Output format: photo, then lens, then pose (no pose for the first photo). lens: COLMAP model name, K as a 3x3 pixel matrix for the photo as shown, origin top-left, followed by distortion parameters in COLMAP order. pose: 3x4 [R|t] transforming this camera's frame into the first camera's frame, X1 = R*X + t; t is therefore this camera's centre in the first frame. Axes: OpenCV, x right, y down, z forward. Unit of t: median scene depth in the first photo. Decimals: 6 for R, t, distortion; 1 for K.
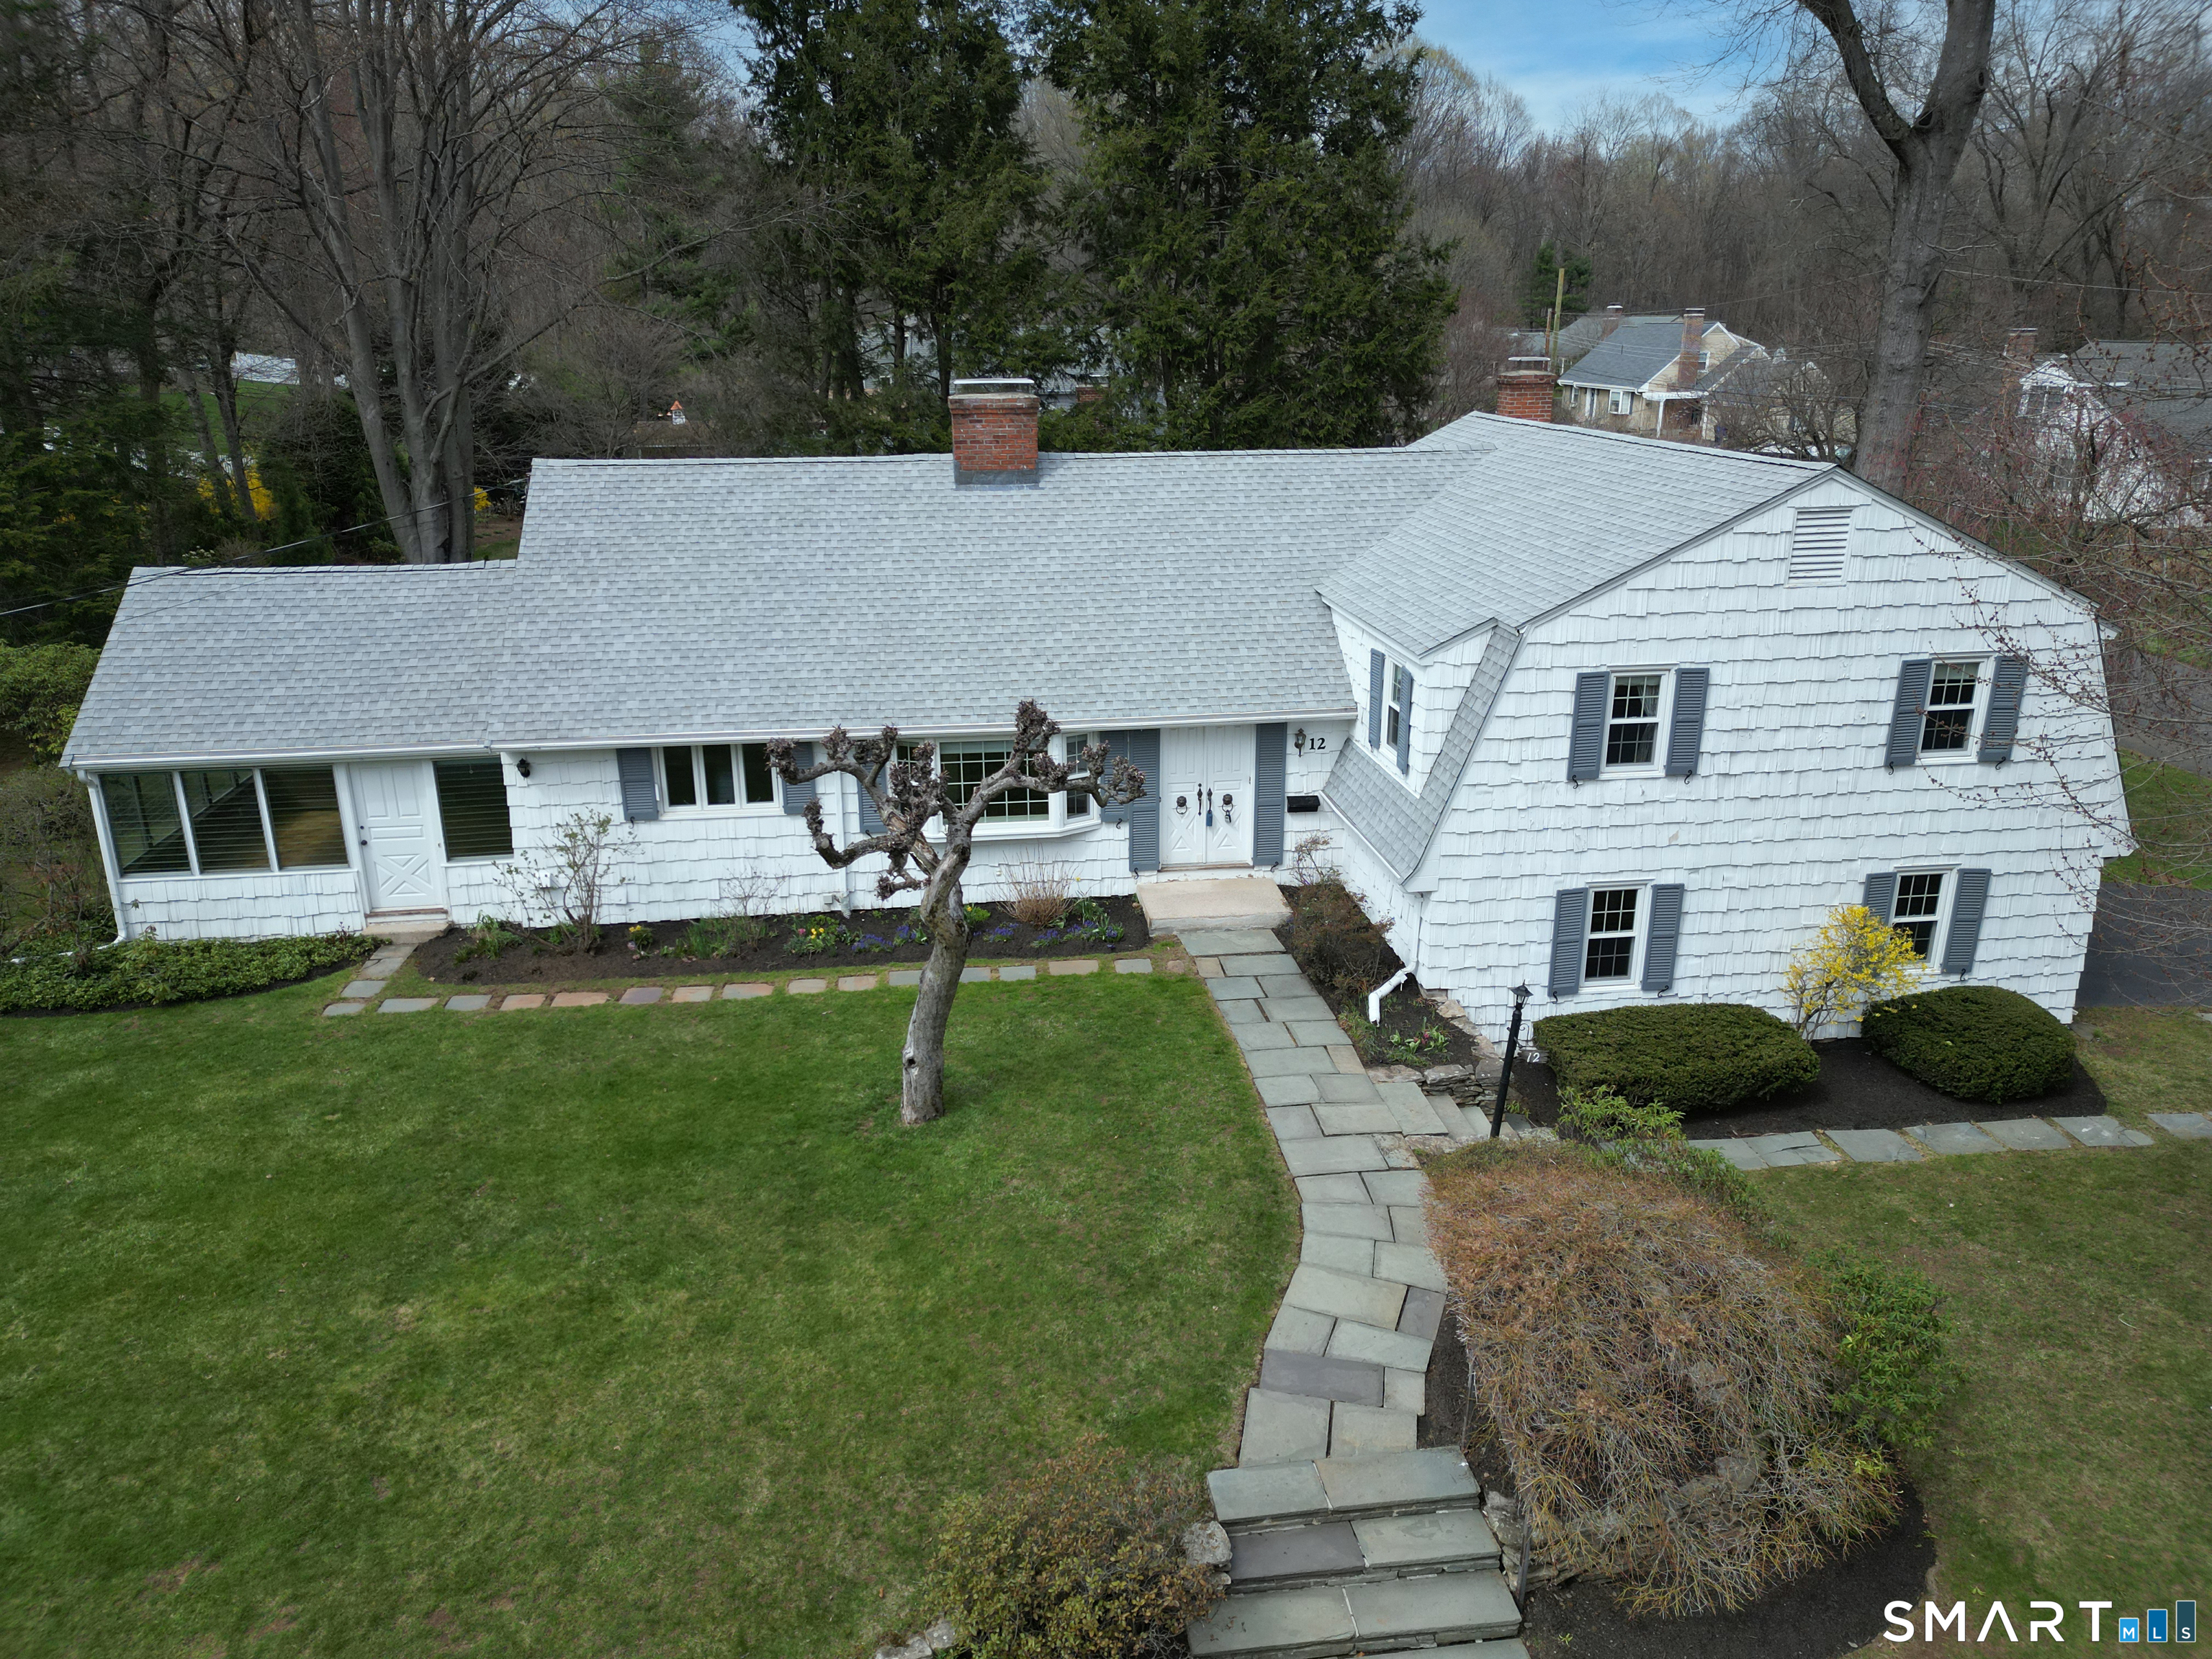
lens RADIAL K [[1551.1, 0, 1106.0], [0, 1551.1, 829.5], [0, 0, 1]] dist [0.097603, -0.120570]
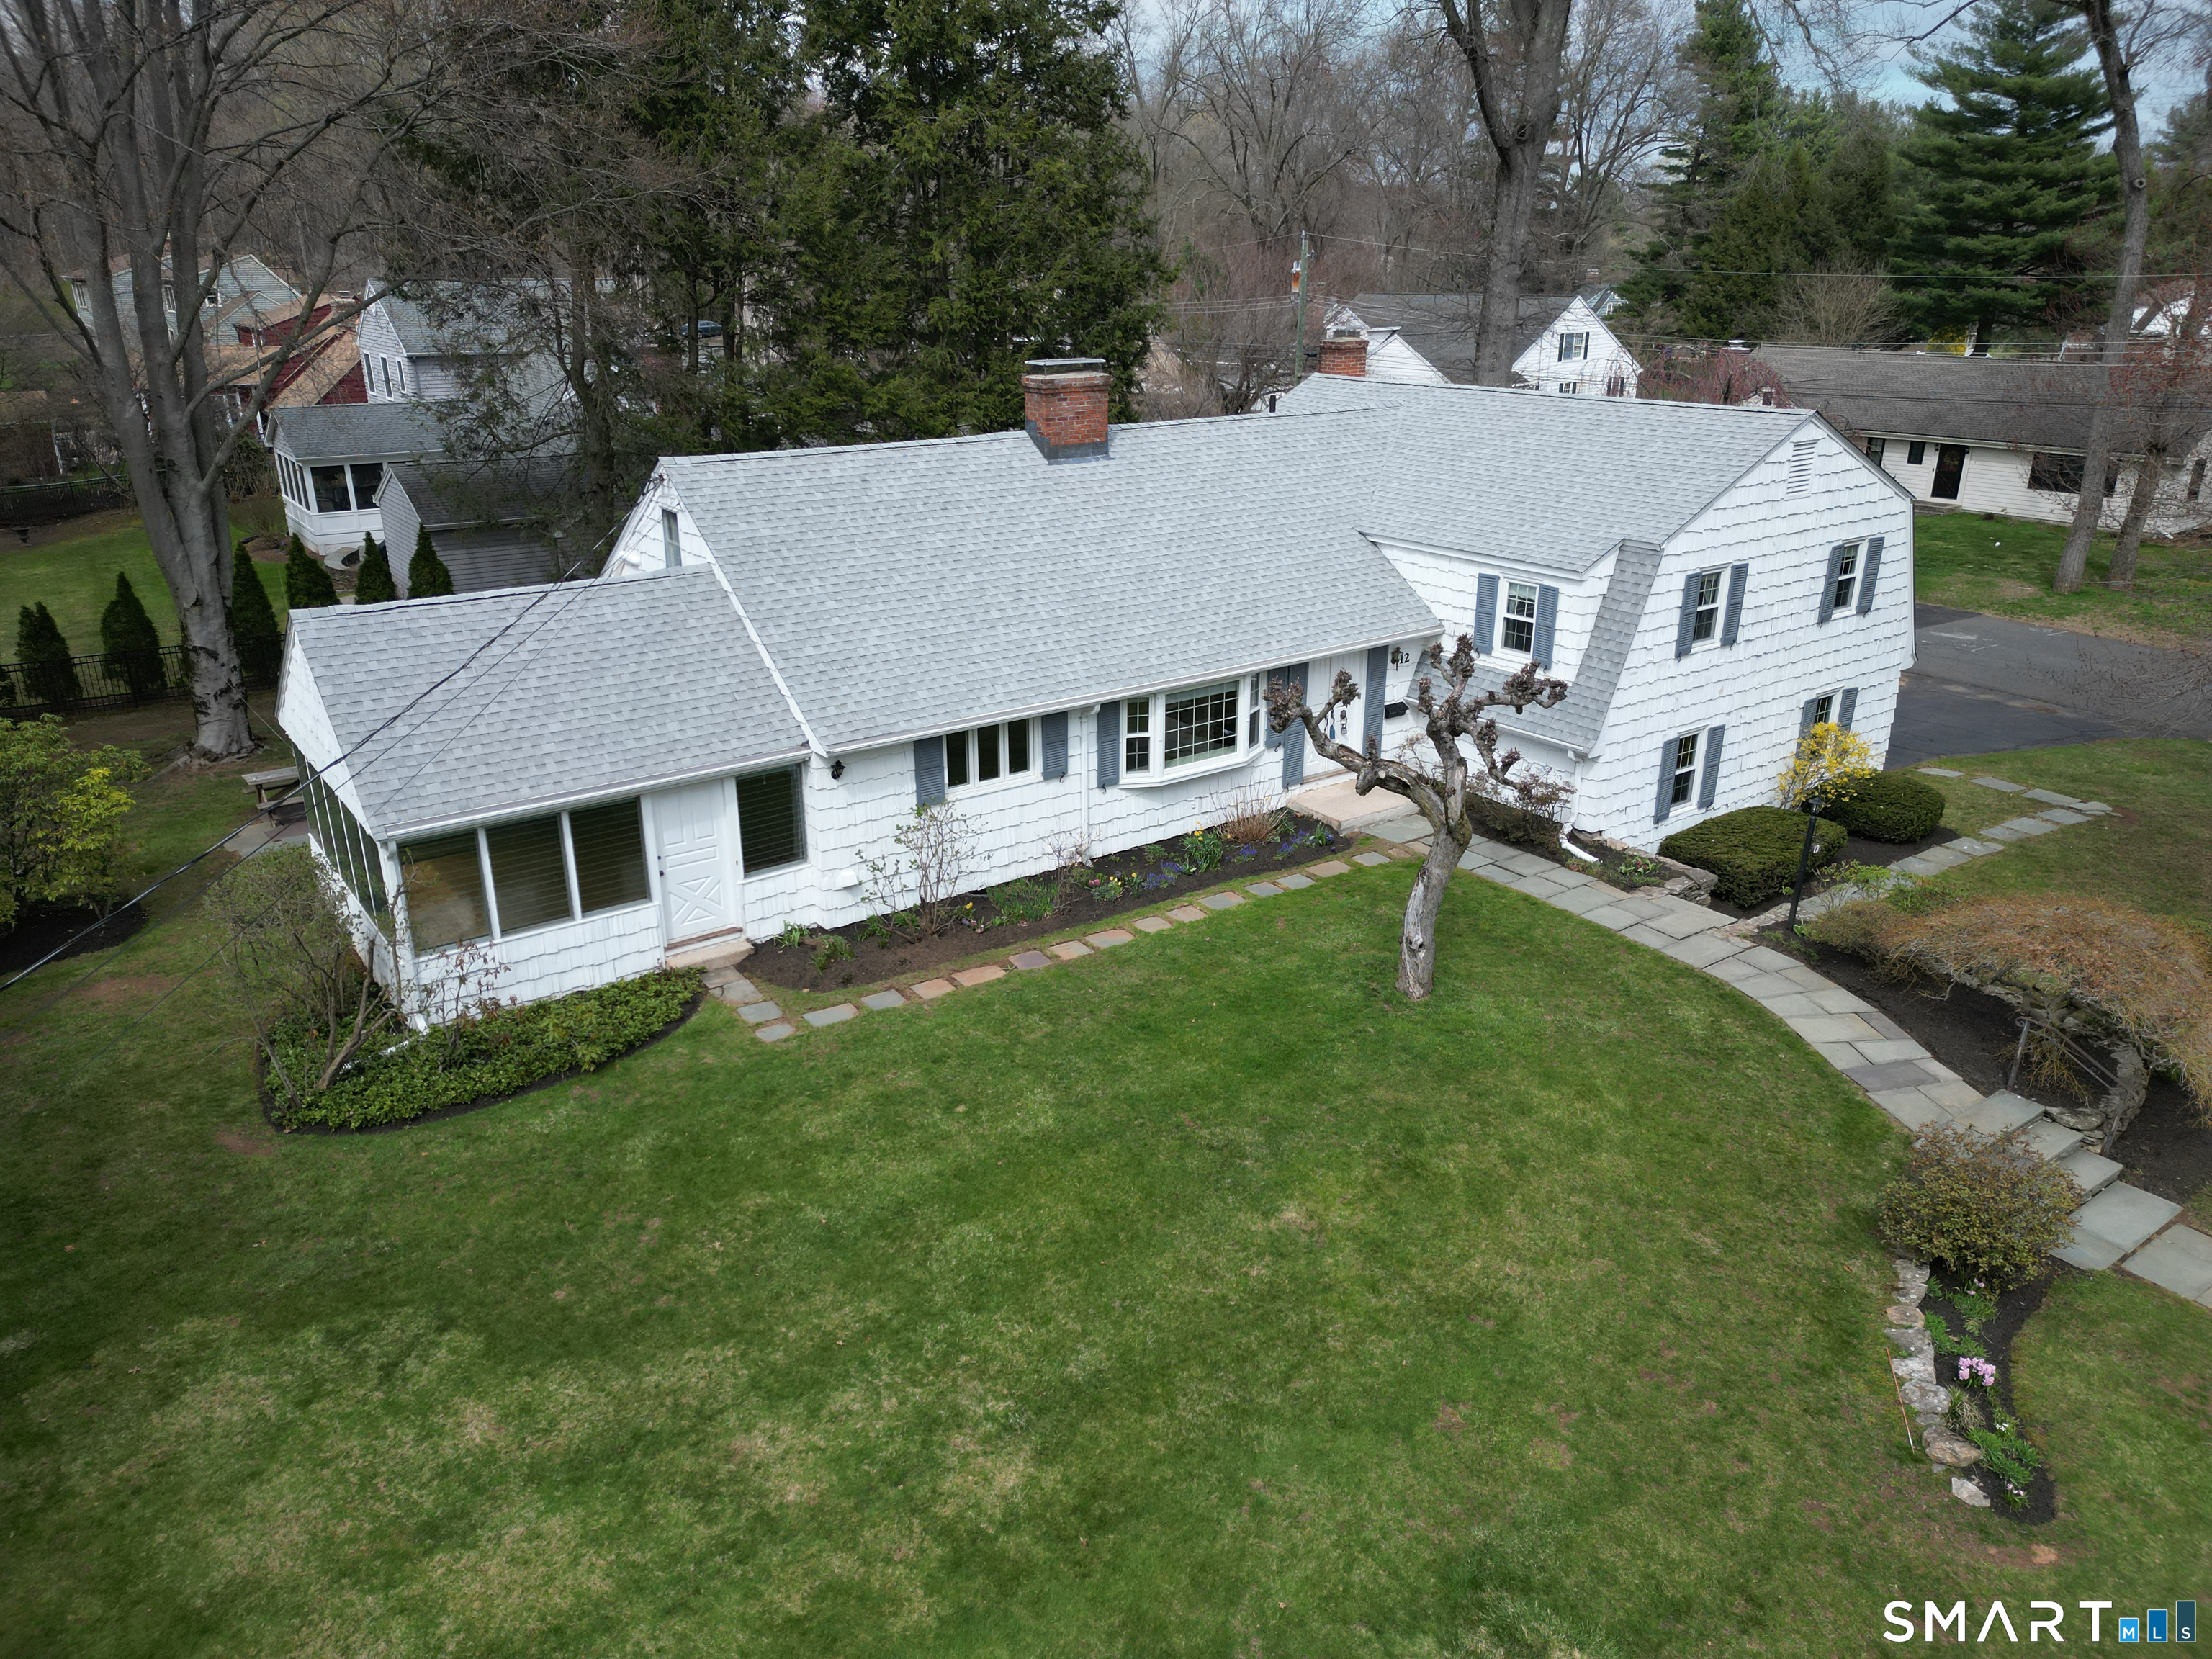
lens RADIAL K [[1551.1, 0, 1106.0], [0, 1551.1, 829.5], [0, 0, 1]] dist [0.097603, -0.120570]
pose [[0.876834, -0.162994, 0.452323, -0.699905], [0.146025, 0.986624, 0.072458, -0.050267], [-0.458082, 0.002517, 0.888906, 0.034368]]
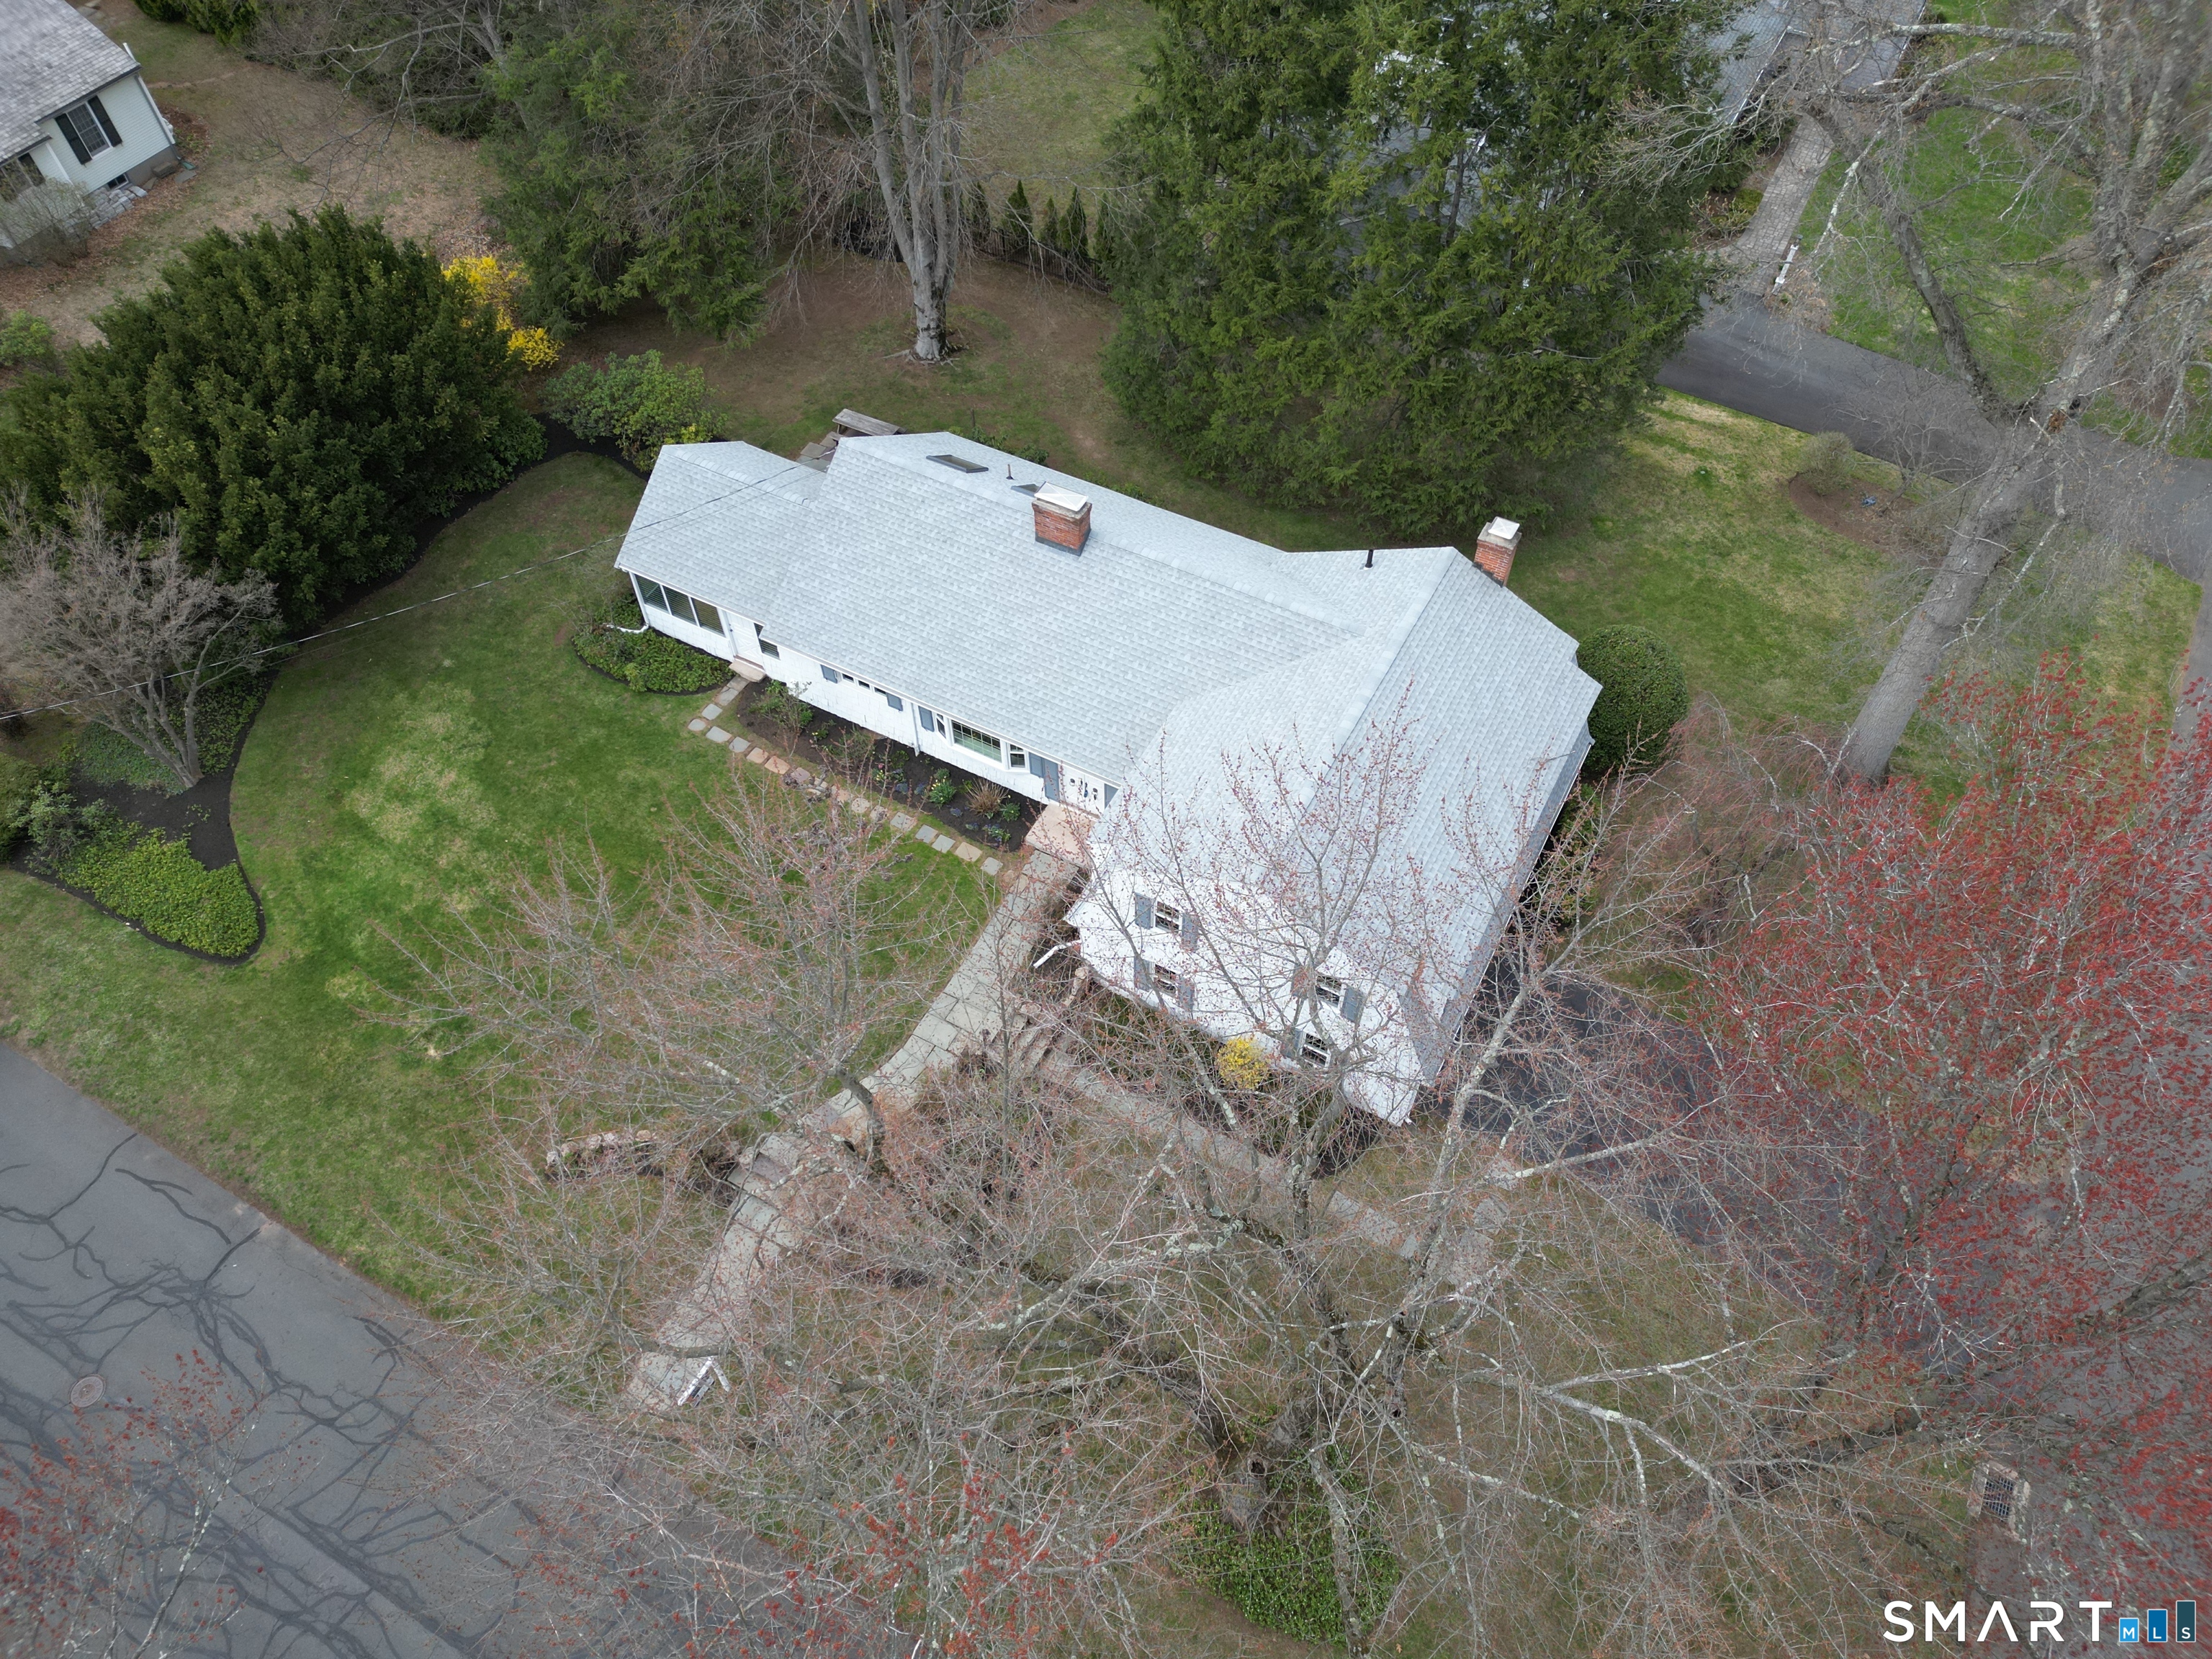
lens RADIAL K [[1551.1, 0, 1106.0], [0, 1551.1, 829.5], [0, 0, 1]] dist [0.097603, -0.120570]
pose [[0.813488, 0.466136, -0.347787, 0.820430], [-0.181115, 0.771310, 0.610146, -1.209061], [0.552662, -0.433357, 0.711876, -0.329702]]
